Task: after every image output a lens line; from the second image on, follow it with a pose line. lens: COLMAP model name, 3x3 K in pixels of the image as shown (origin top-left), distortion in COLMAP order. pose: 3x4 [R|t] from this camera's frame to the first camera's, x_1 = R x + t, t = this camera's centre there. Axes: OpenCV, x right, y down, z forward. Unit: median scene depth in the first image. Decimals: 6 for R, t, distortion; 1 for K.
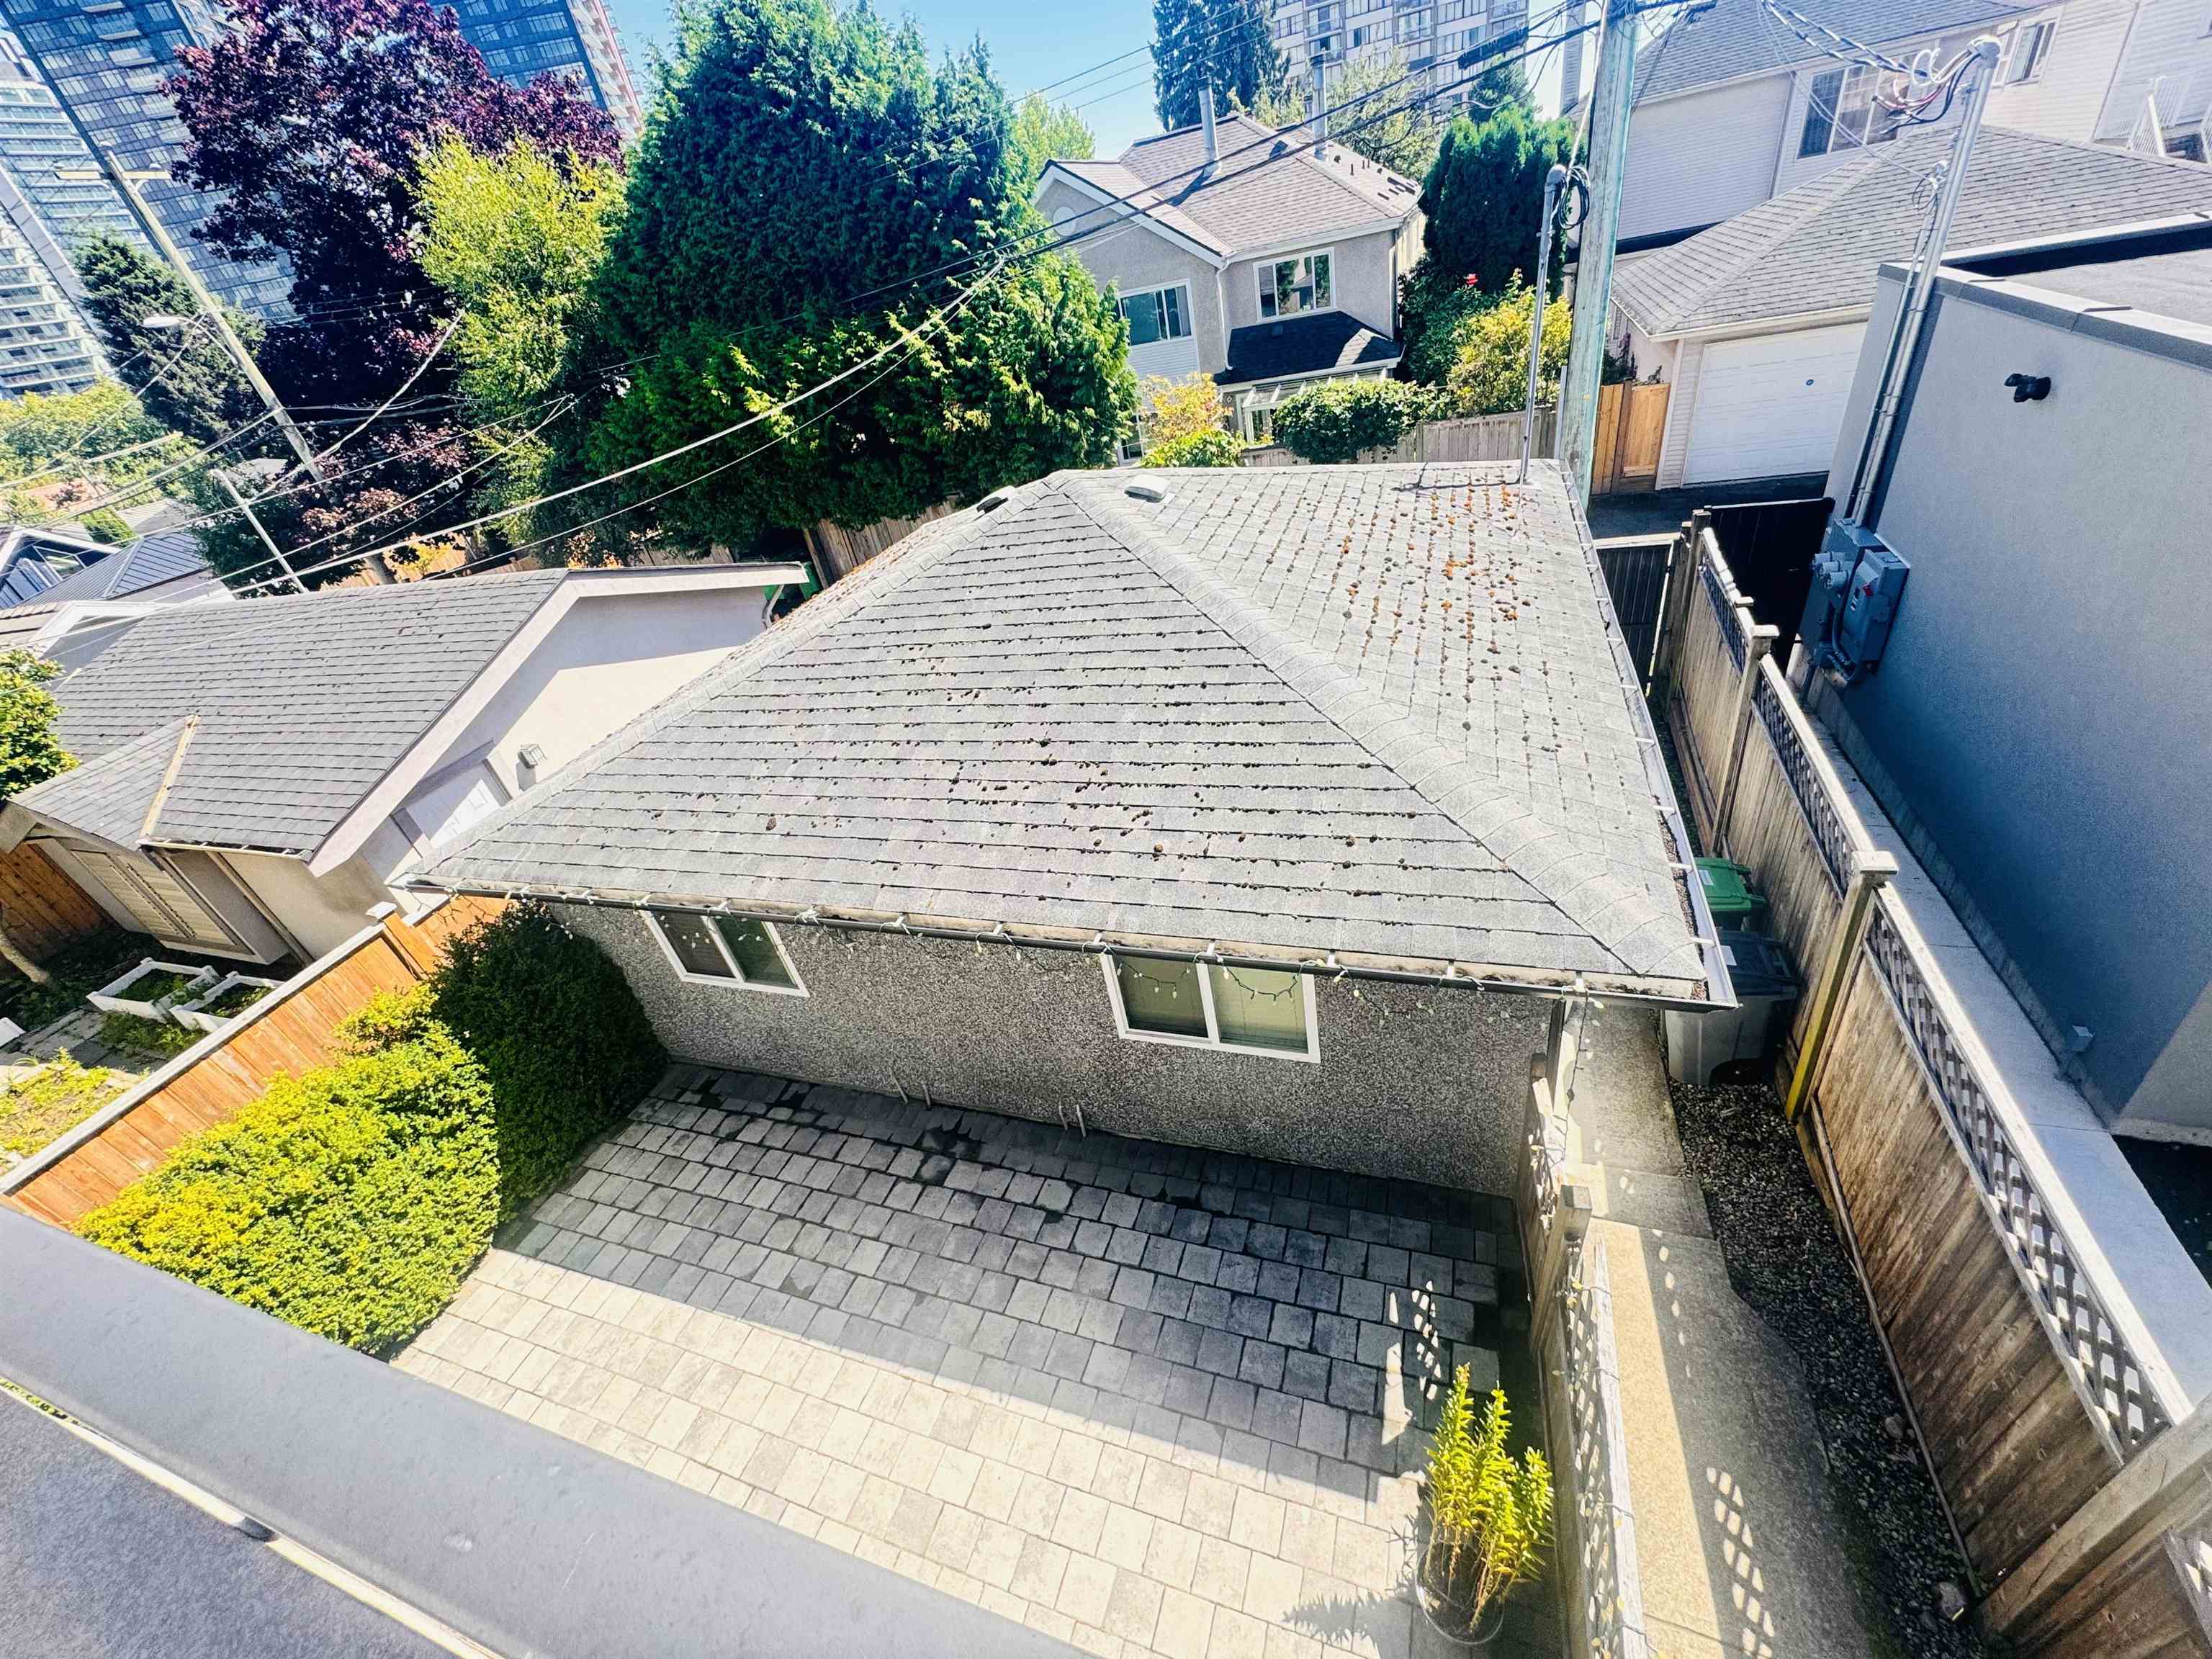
lens RADIAL K [[881.5, 0, 1104.4], [0, 881.5, 822.6], [0, 0, 1]] dist [-0.002098, 0.000266]
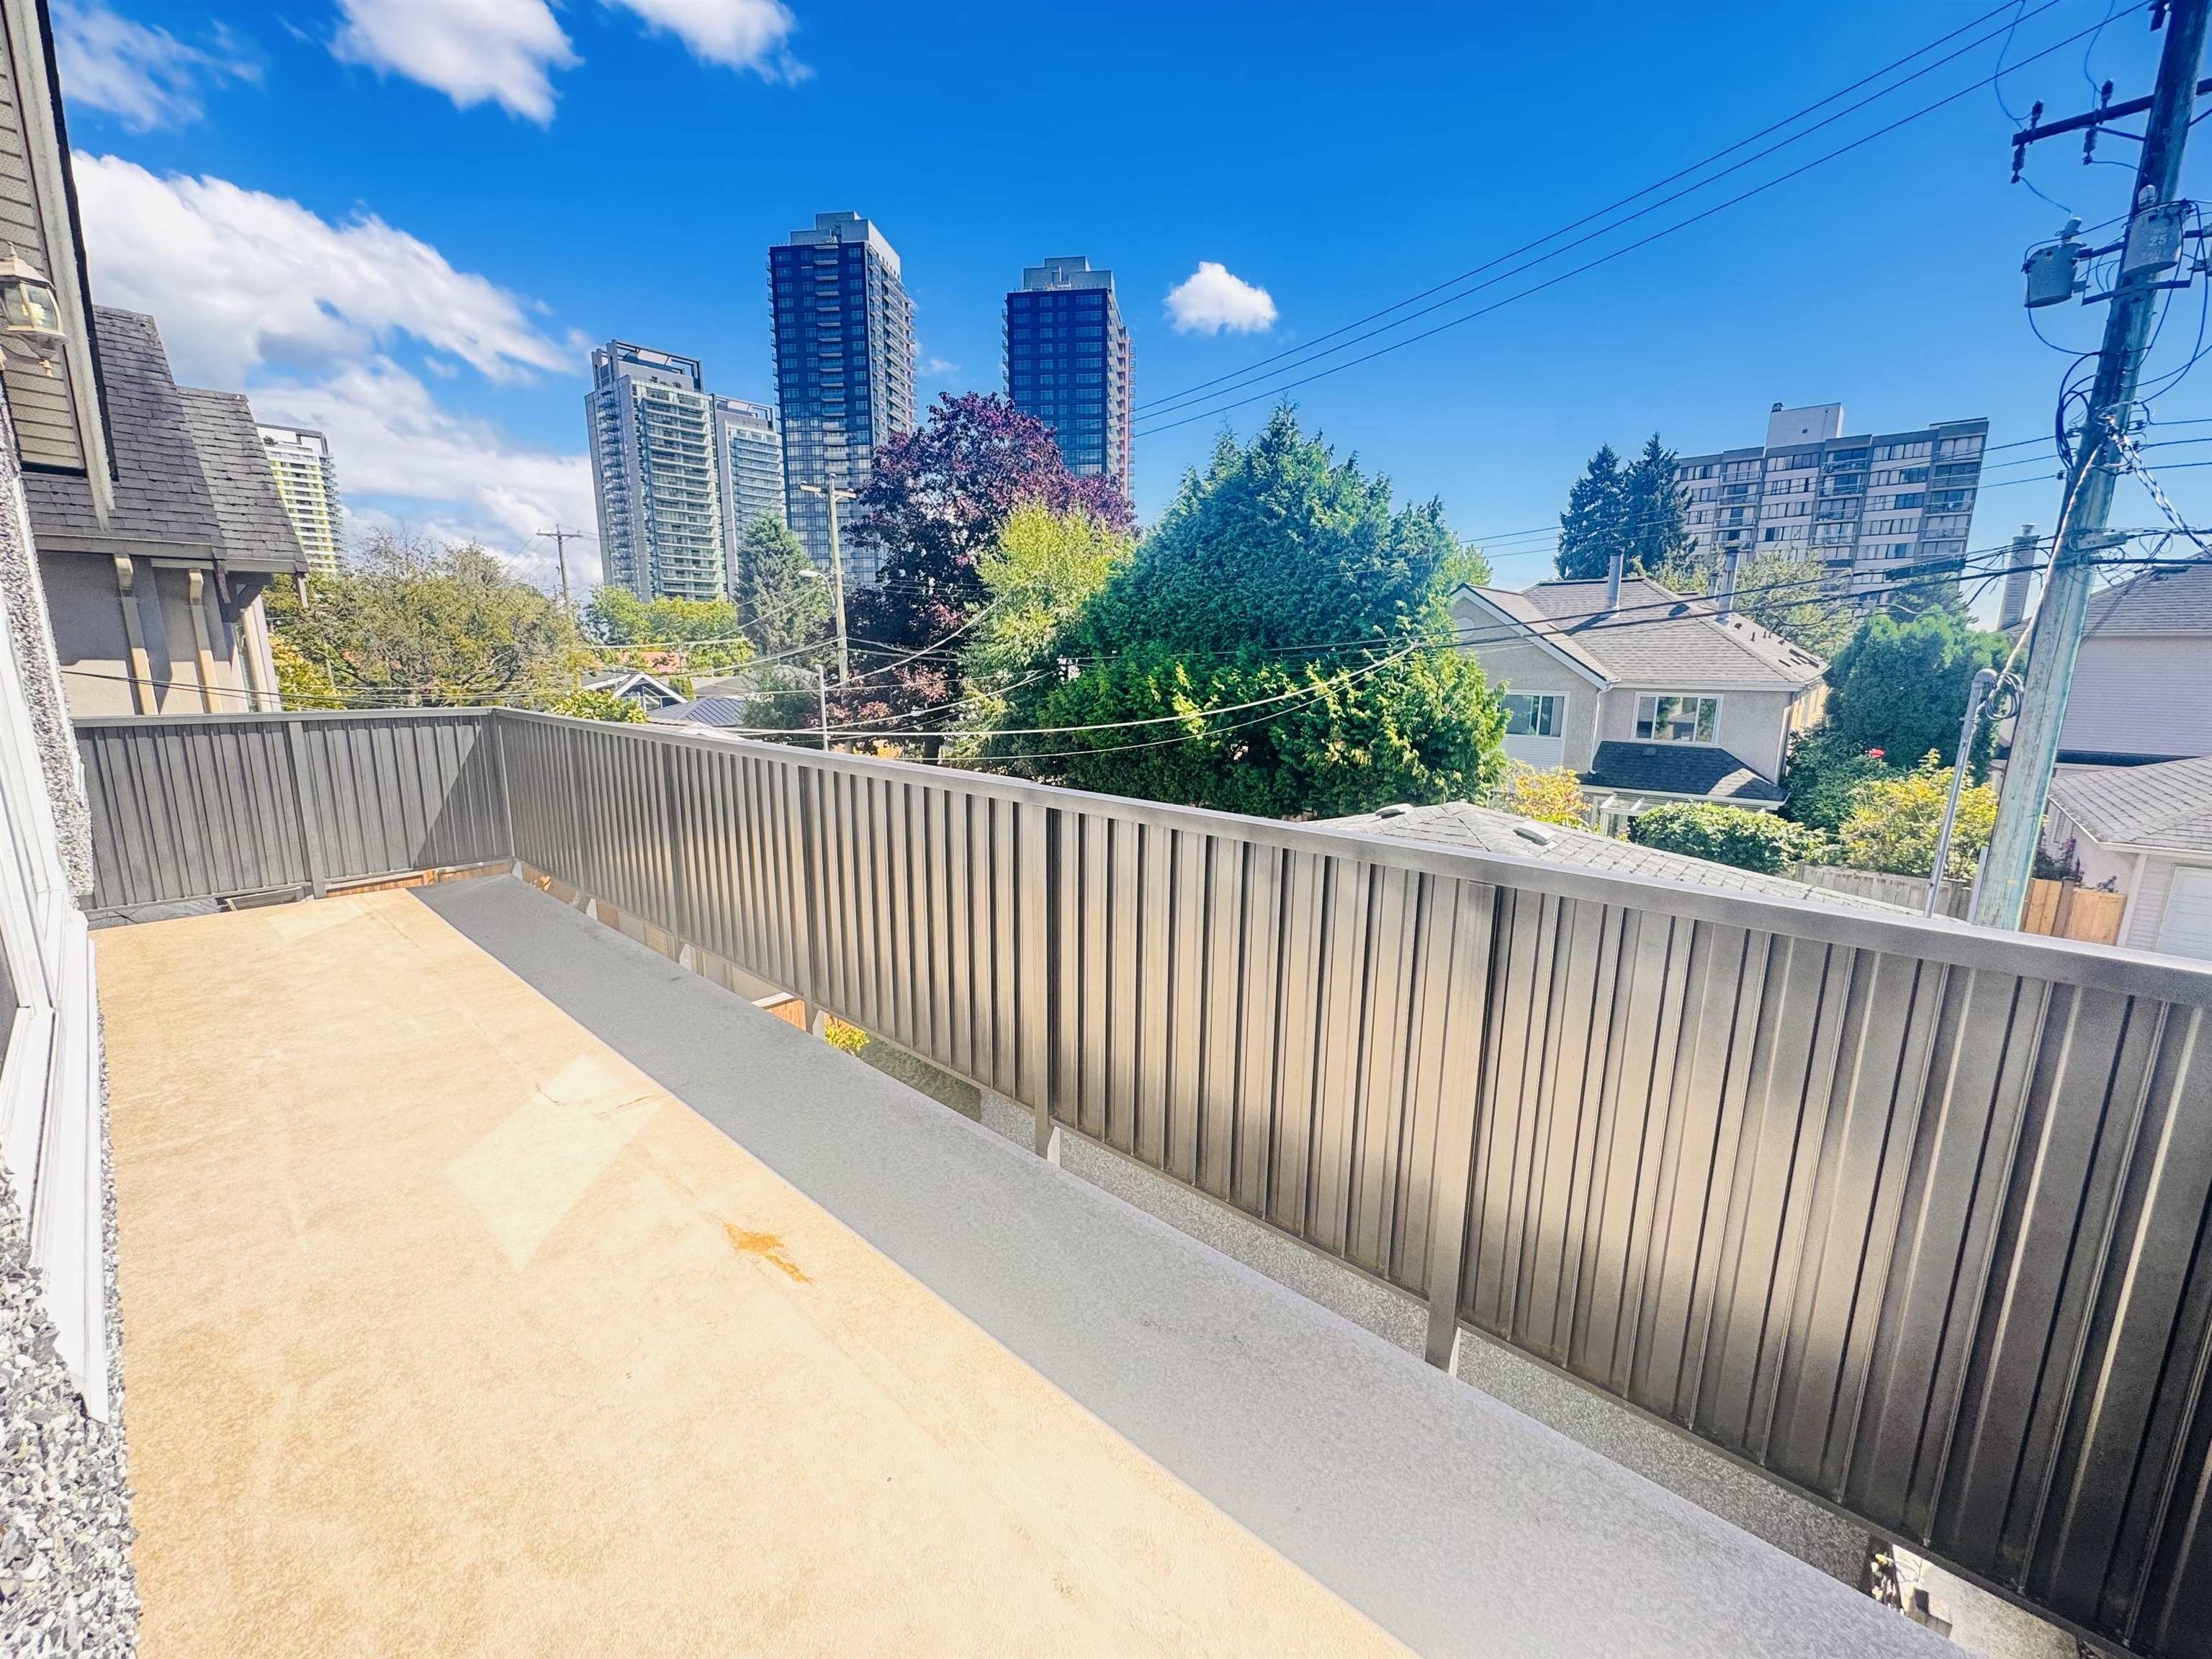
lens RADIAL K [[881.5, 0, 1104.4], [0, 881.5, 822.6], [0, 0, 1]] dist [-0.002098, 0.000266]
pose [[0.909324, 0.253567, -0.329898, -0.038620], [-0.351821, 0.891869, -0.284241, 0.061928], [0.222152, 0.374532, 0.900208, -0.080982]]
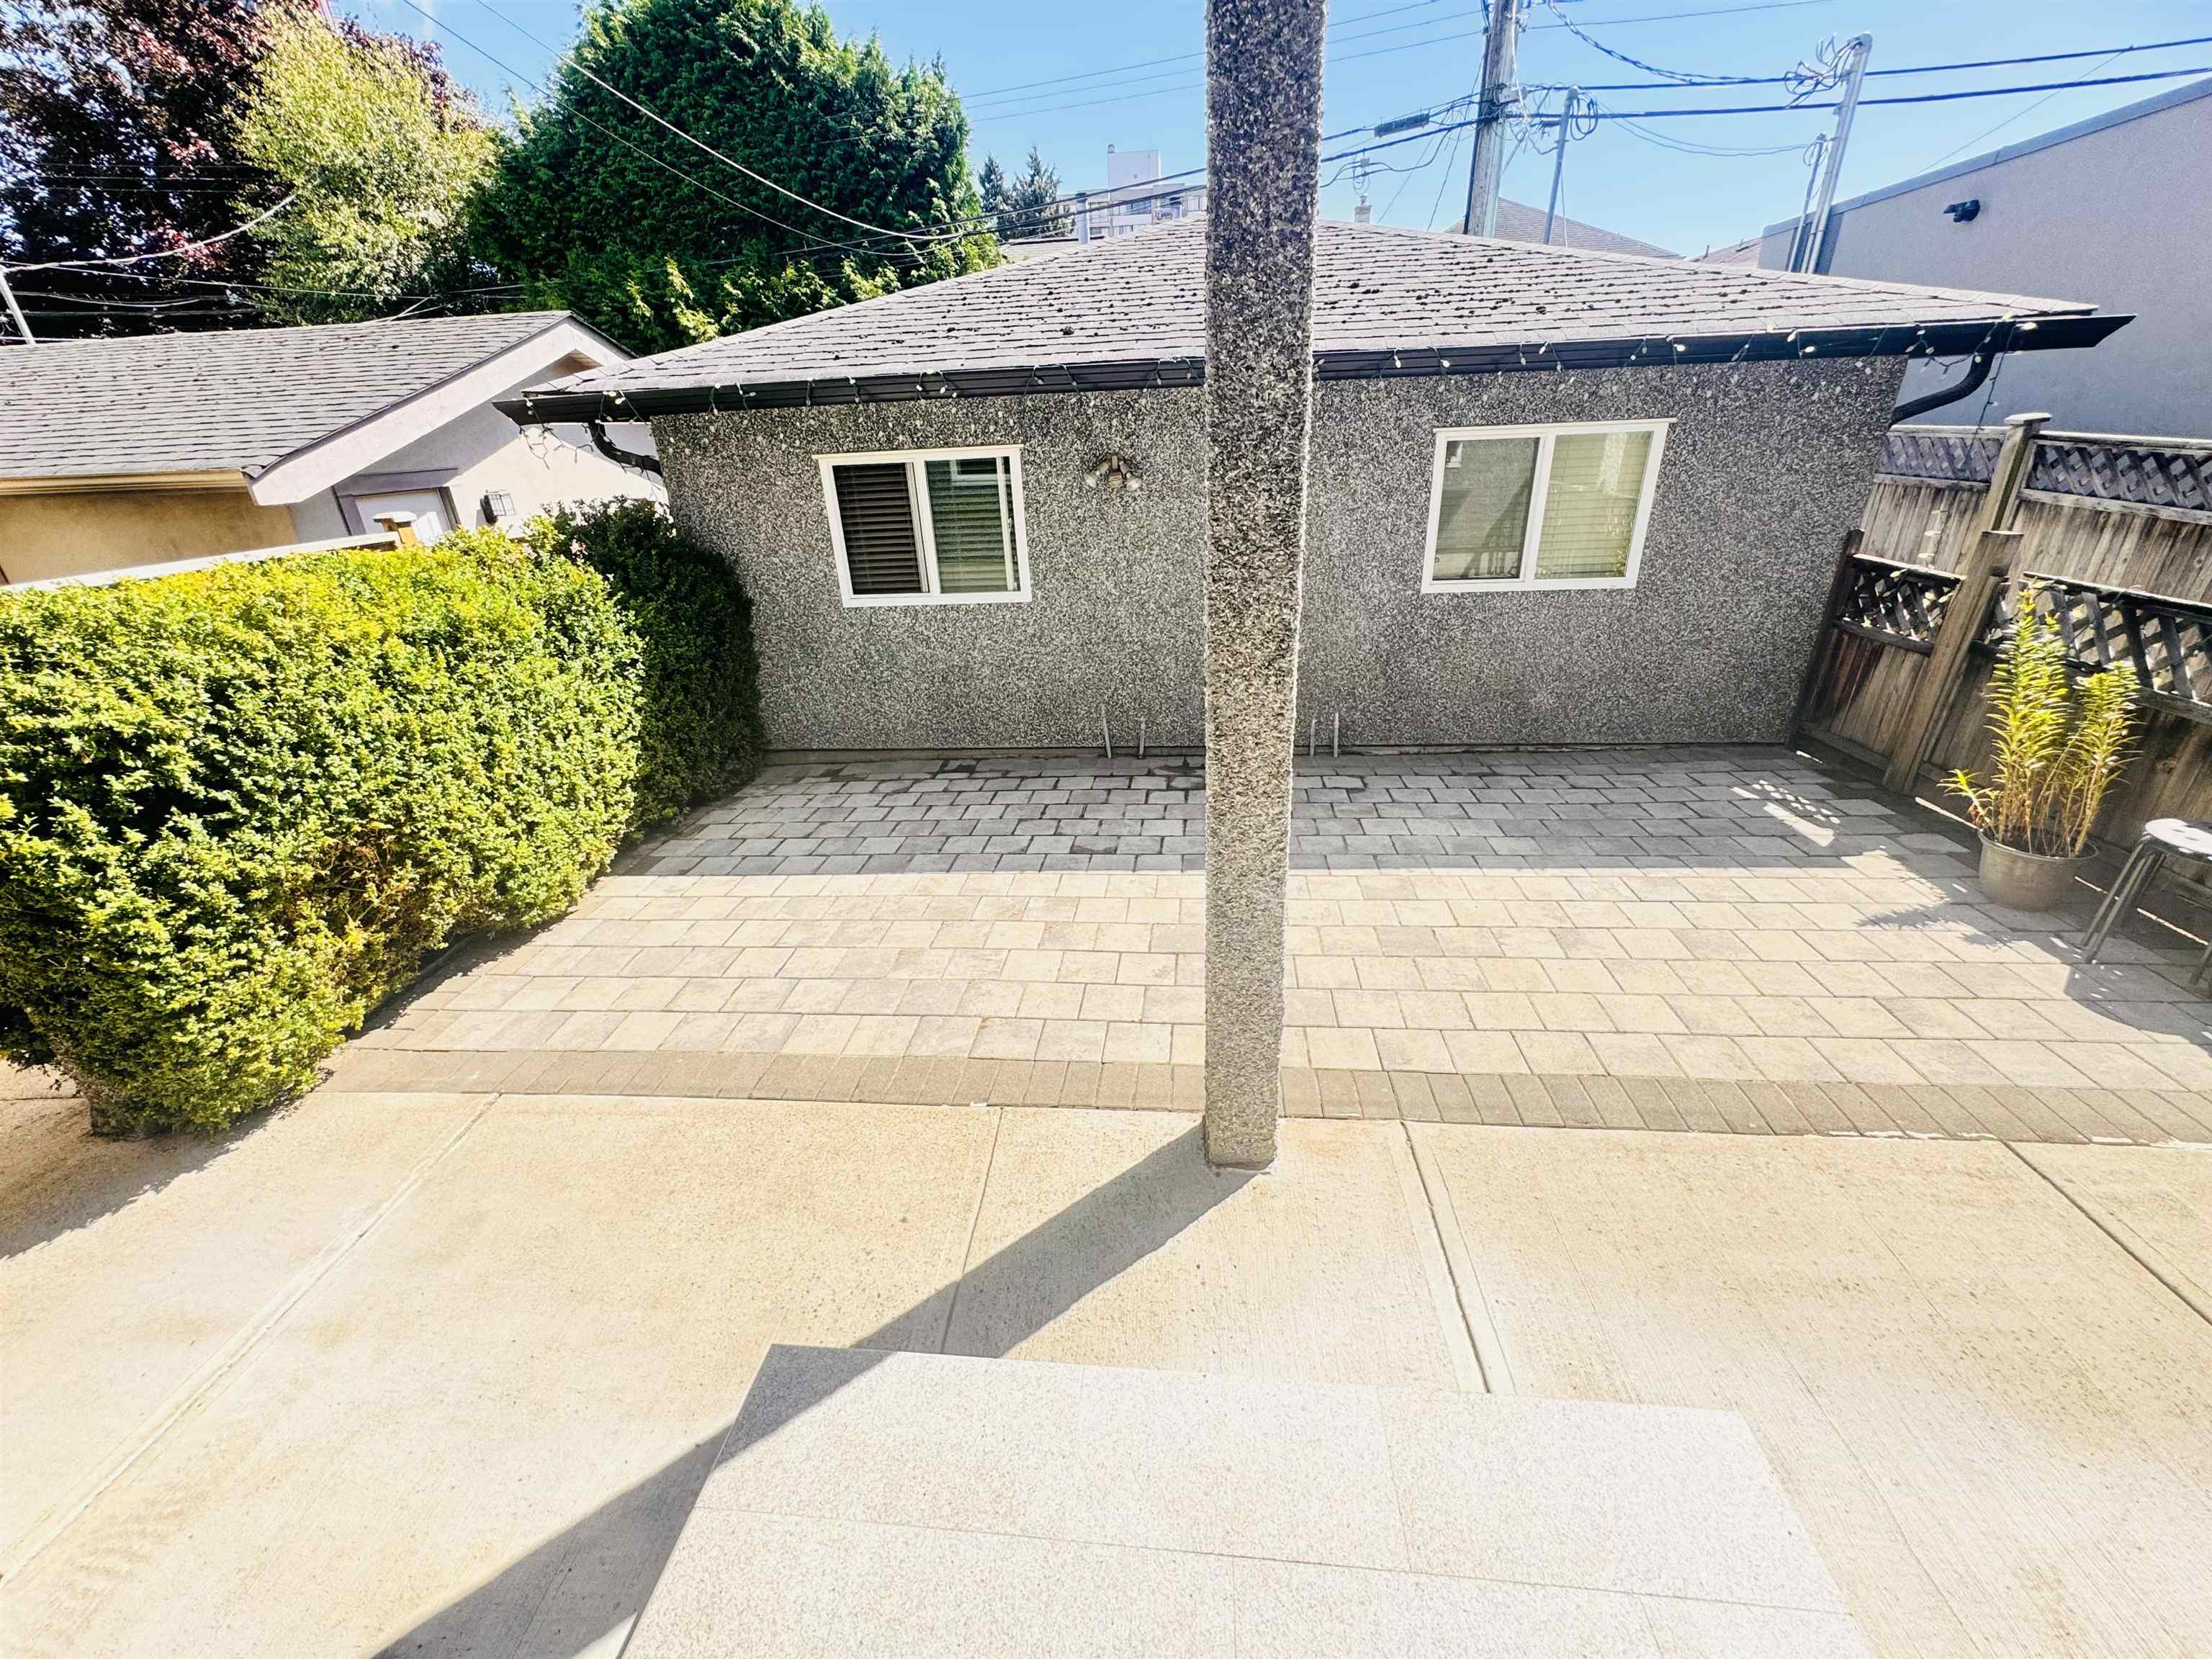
lens RADIAL K [[871.7, 0, 1106.0], [0, 871.7, 829.5], [0, 0, 1]] dist [-0.006214, -0.000103]
pose [[0.962300, 0.033128, 0.269964, -0.193085], [0.012242, 0.986273, -0.164667, 0.223011], [-0.271714, 0.161765, 0.948685, 0.077664]]
